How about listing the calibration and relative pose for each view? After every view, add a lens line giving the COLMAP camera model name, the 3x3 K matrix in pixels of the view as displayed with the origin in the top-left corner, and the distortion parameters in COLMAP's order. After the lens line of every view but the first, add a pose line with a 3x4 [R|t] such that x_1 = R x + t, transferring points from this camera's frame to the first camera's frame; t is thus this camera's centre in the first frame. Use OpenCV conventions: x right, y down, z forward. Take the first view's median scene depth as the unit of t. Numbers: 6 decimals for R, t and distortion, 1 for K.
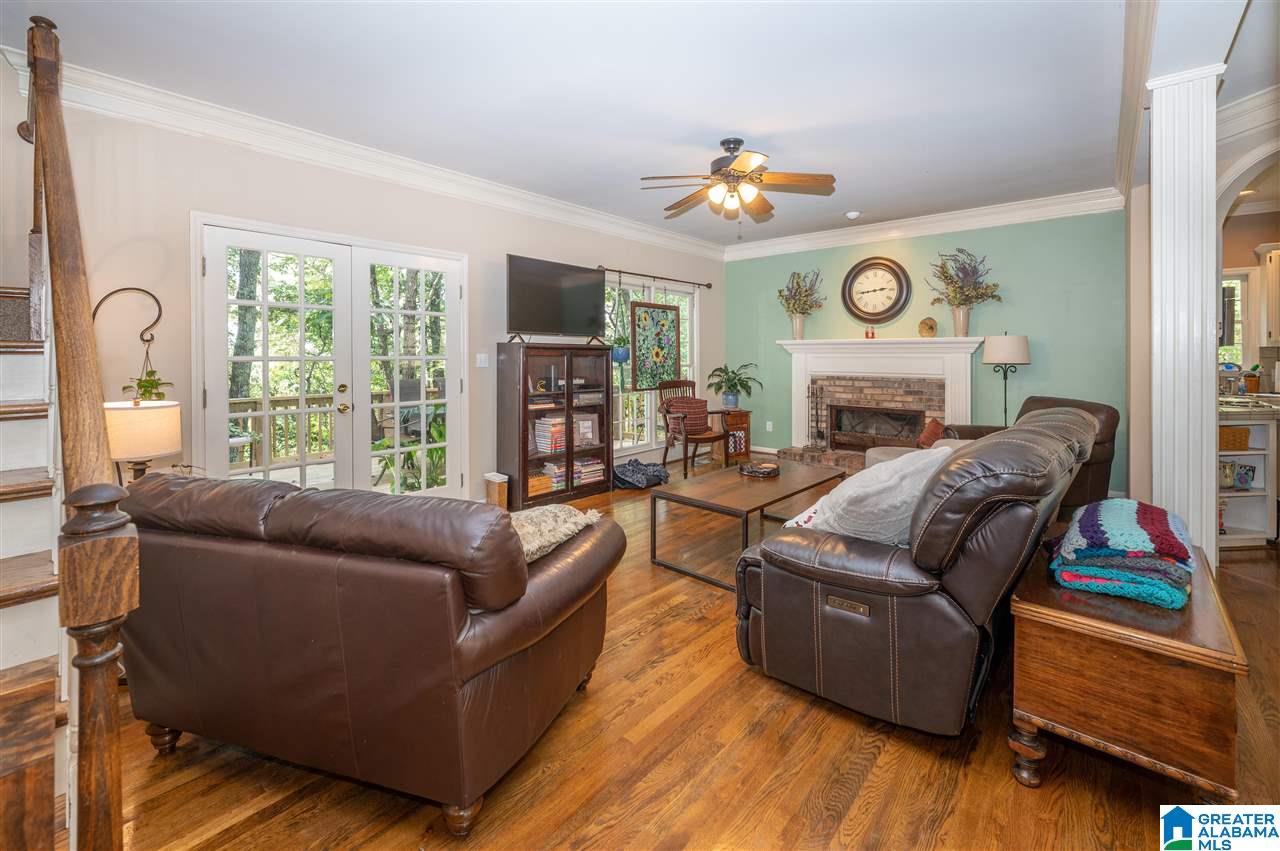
lens RADIAL K [[550.5, 0, 636.8], [0, 550.5, 356.9], [0, 0, 1]] dist [0.000085, -0.000209]
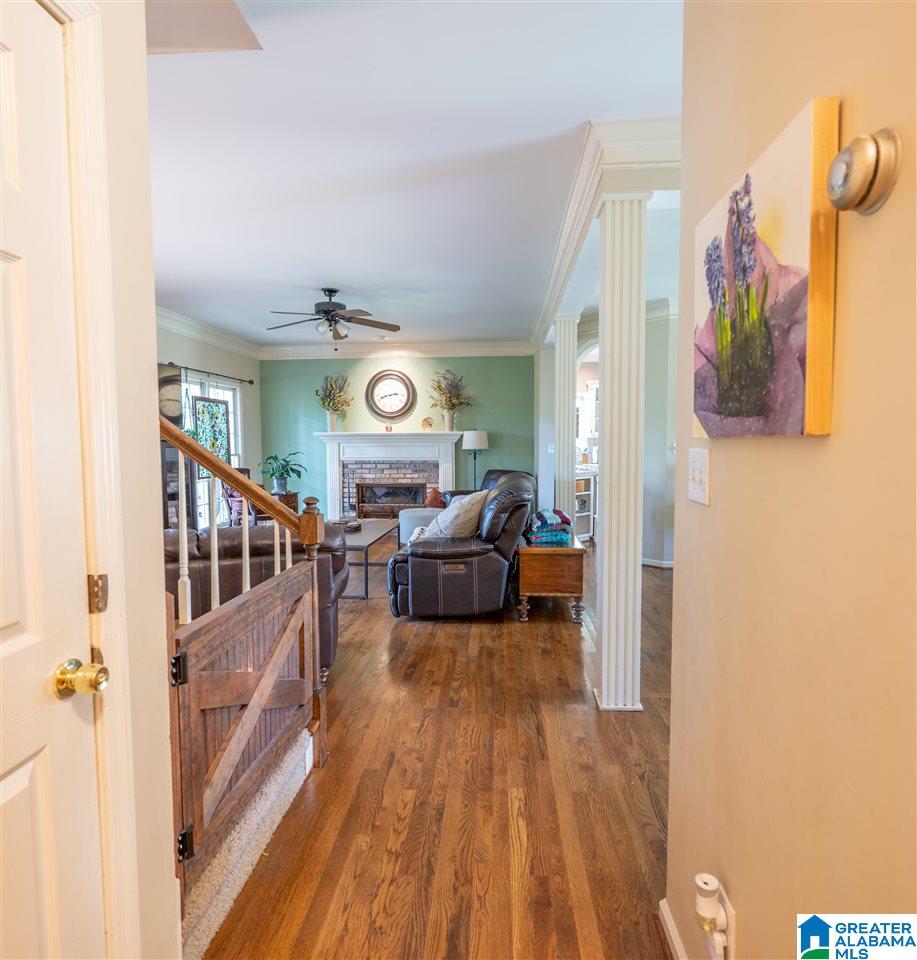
lens RADIAL K [[591.2, 0, 458.5], [0, 591.2, 480.0], [0, 0, 1]] dist [0.000208, 0.000027]
pose [[0.805931, -0.043707, 0.590394, -0.290572], [0.008043, 0.997987, 0.062901, -0.005387], [-0.591955, -0.045945, 0.804660, -0.253008]]
